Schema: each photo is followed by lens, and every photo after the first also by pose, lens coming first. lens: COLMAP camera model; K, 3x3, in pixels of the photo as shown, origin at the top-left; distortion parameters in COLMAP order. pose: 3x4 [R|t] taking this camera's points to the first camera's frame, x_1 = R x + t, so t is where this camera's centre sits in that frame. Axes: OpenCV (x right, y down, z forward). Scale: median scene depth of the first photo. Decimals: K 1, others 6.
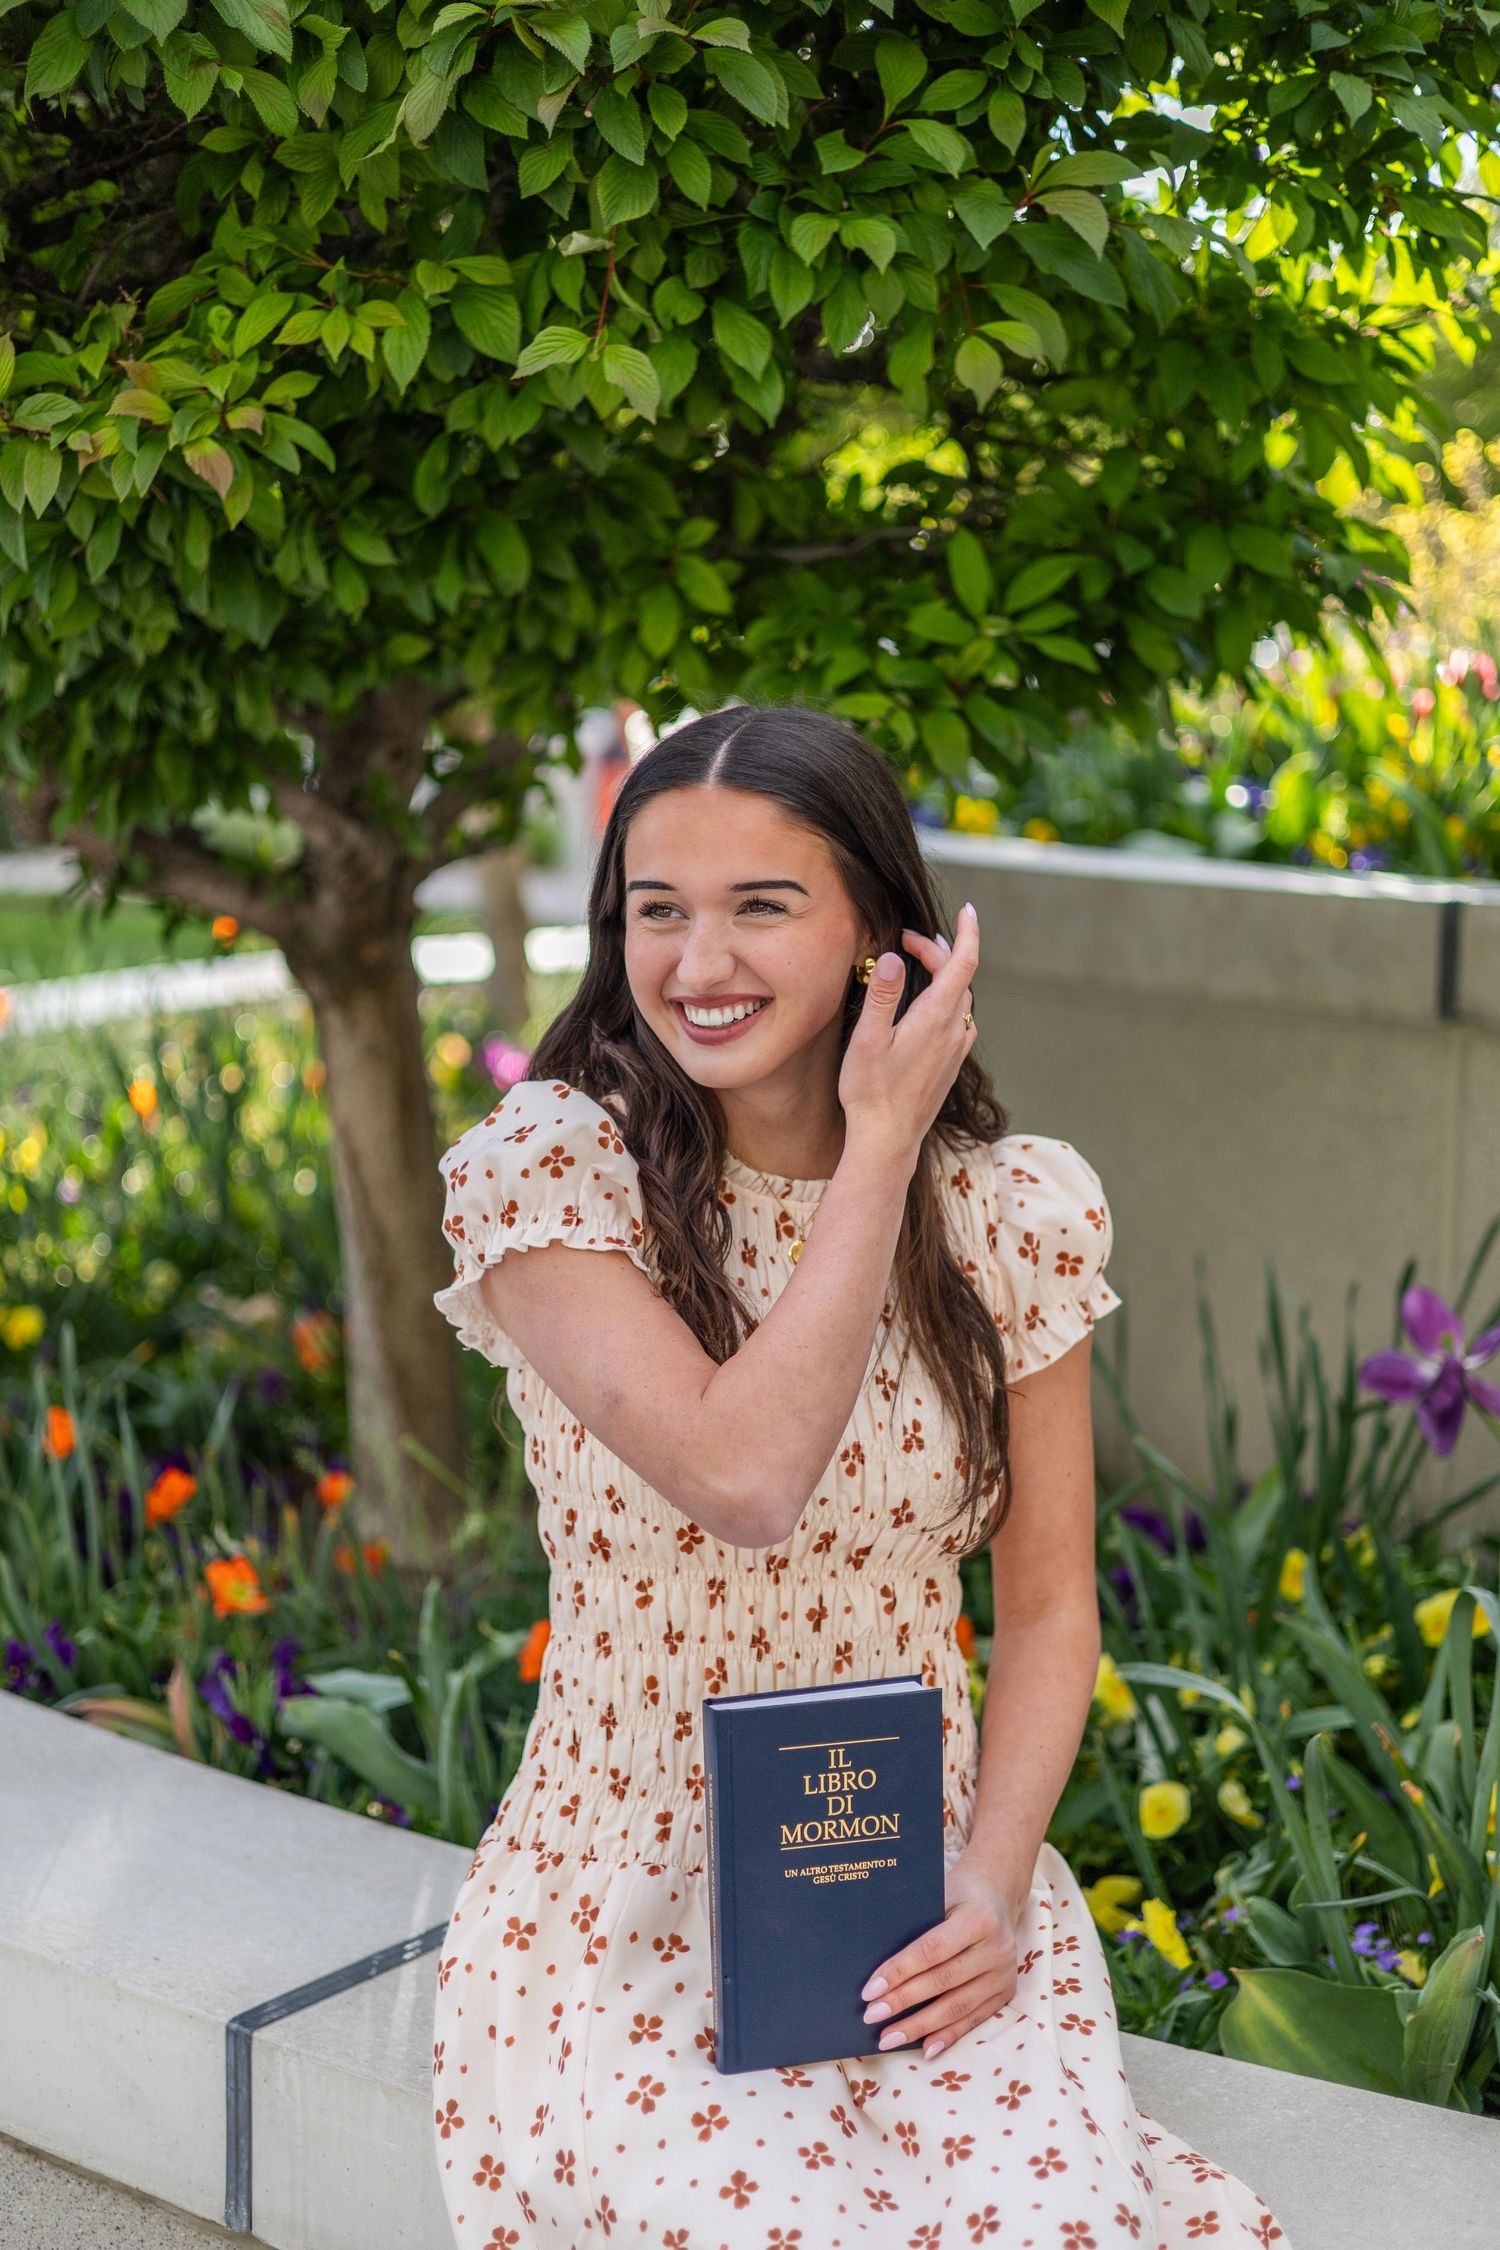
lens RADIAL K [[3287.3, 0, 699.3], [0, 3287.3, 1123.7], [0, 0, 1]] dist [-0.000926, 0.022706]
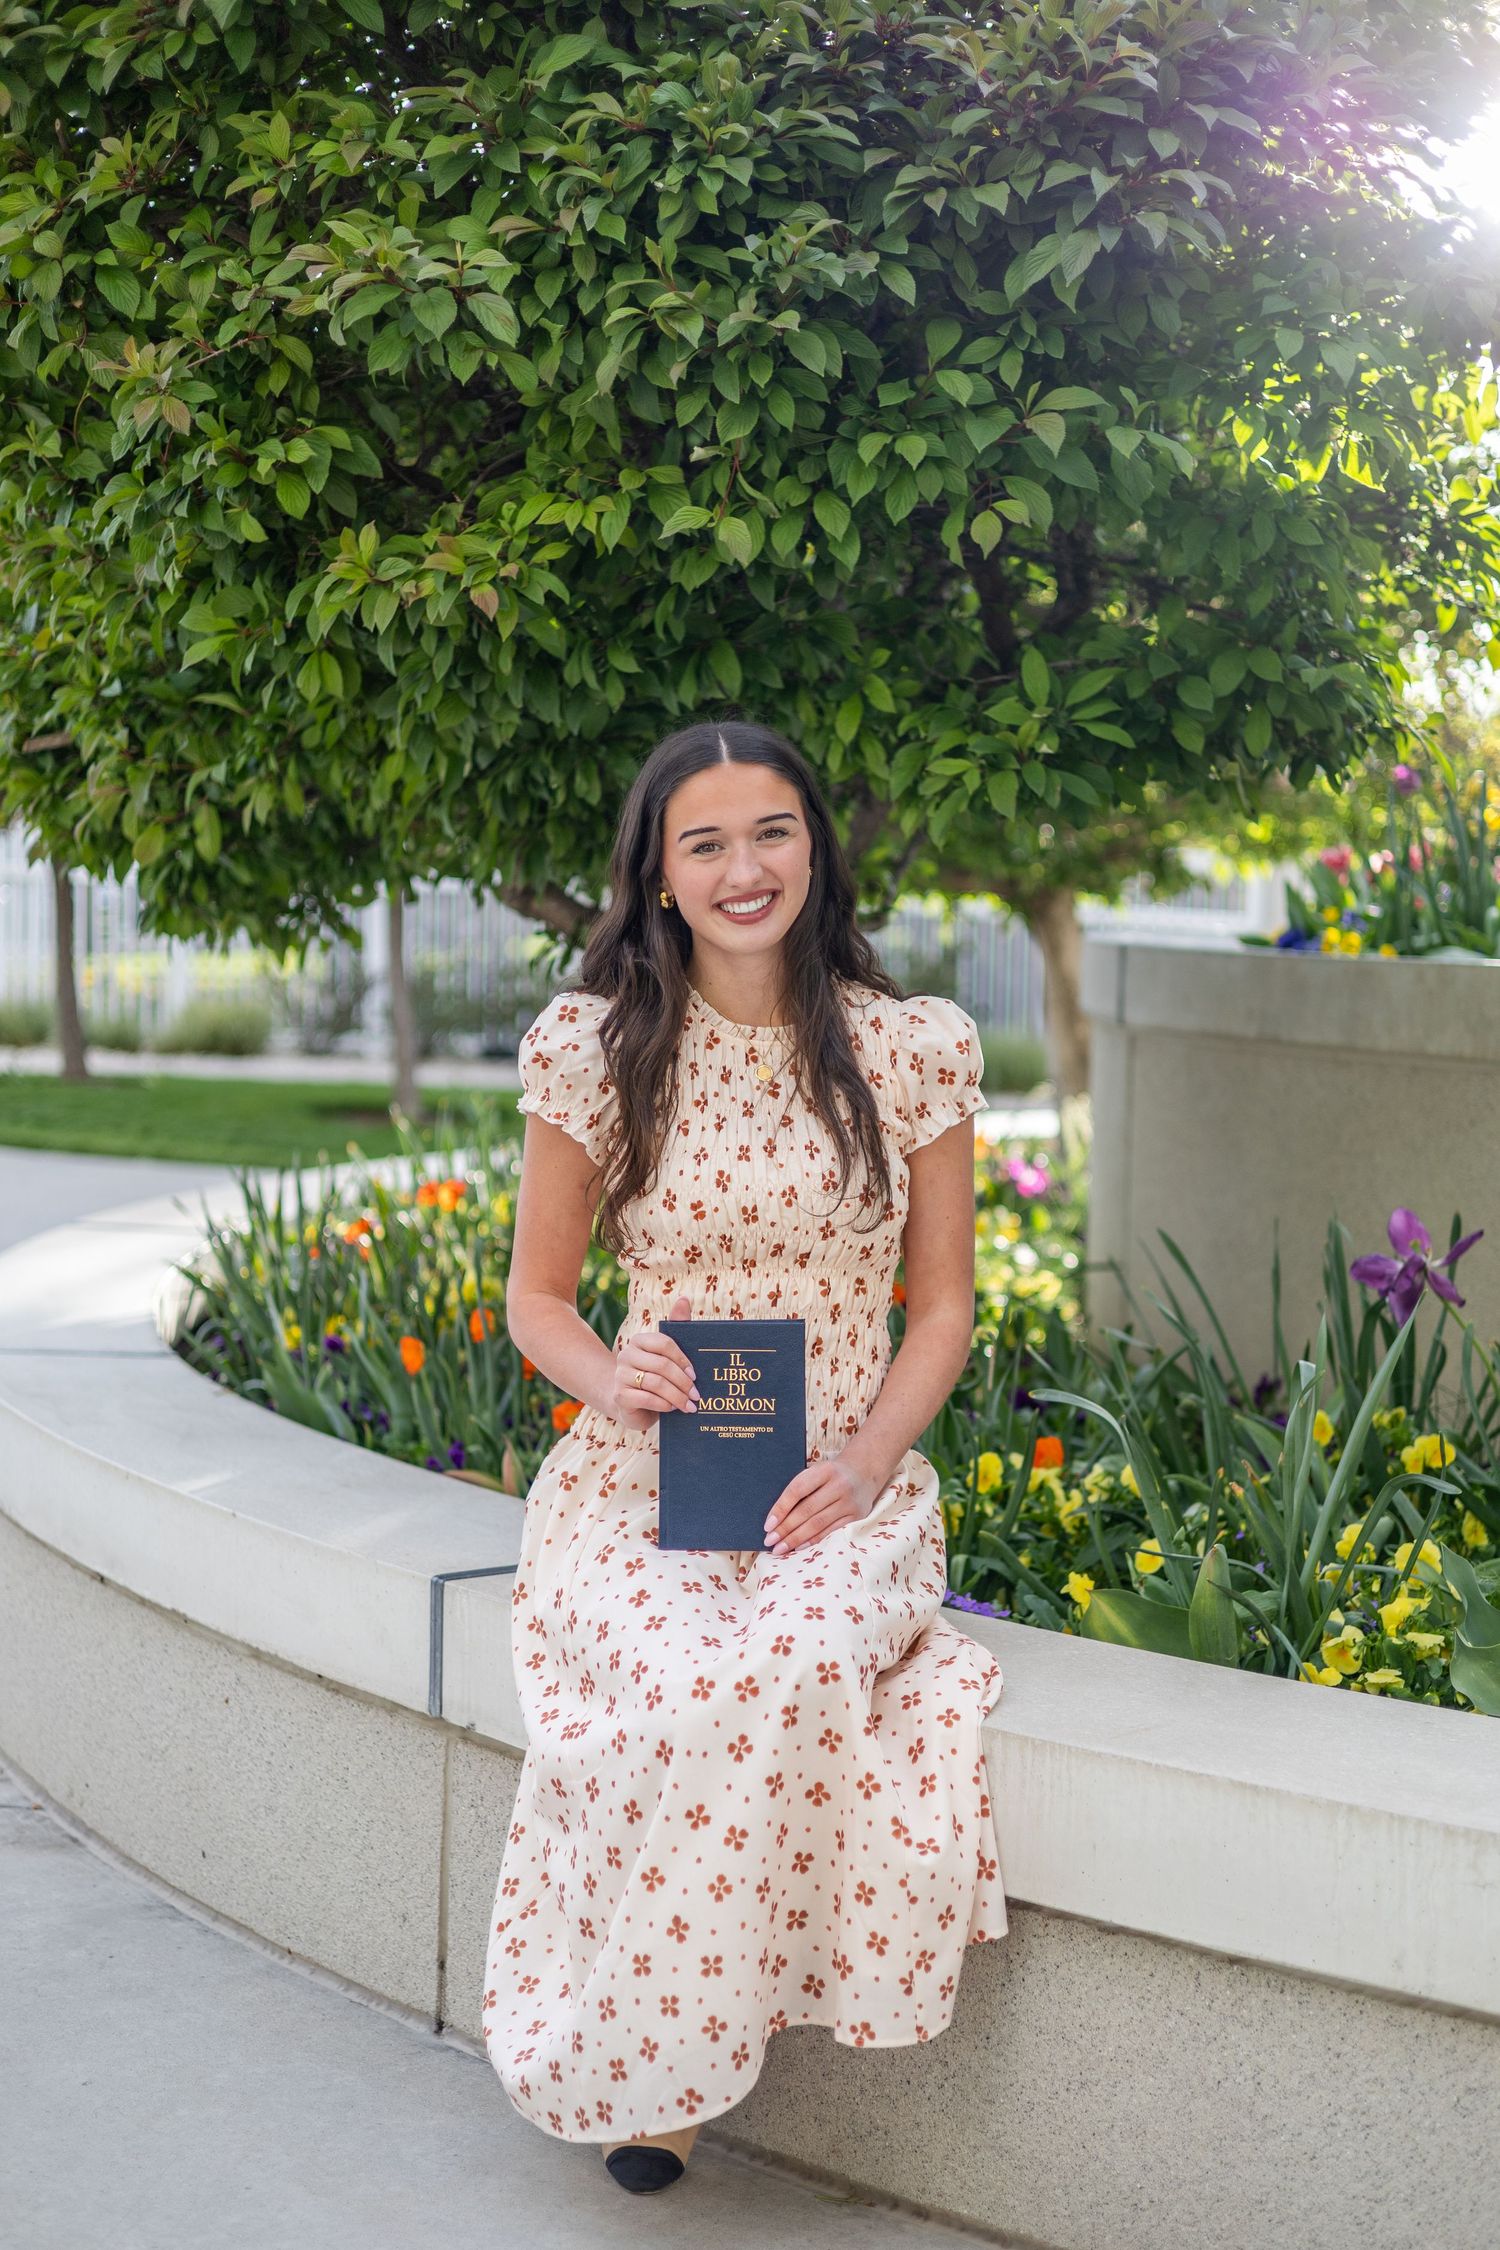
lens RADIAL K [[3287.3, 0, 699.3], [0, 3287.3, 1123.7], [0, 0, 1]] dist [-0.000926, 0.022706]
pose [[0.967250, 0.024170, -0.252671, 0.343340], [-0.045061, 0.995995, -0.077223, 0.161946], [0.249792, 0.086080, 0.964466, -0.458504]]
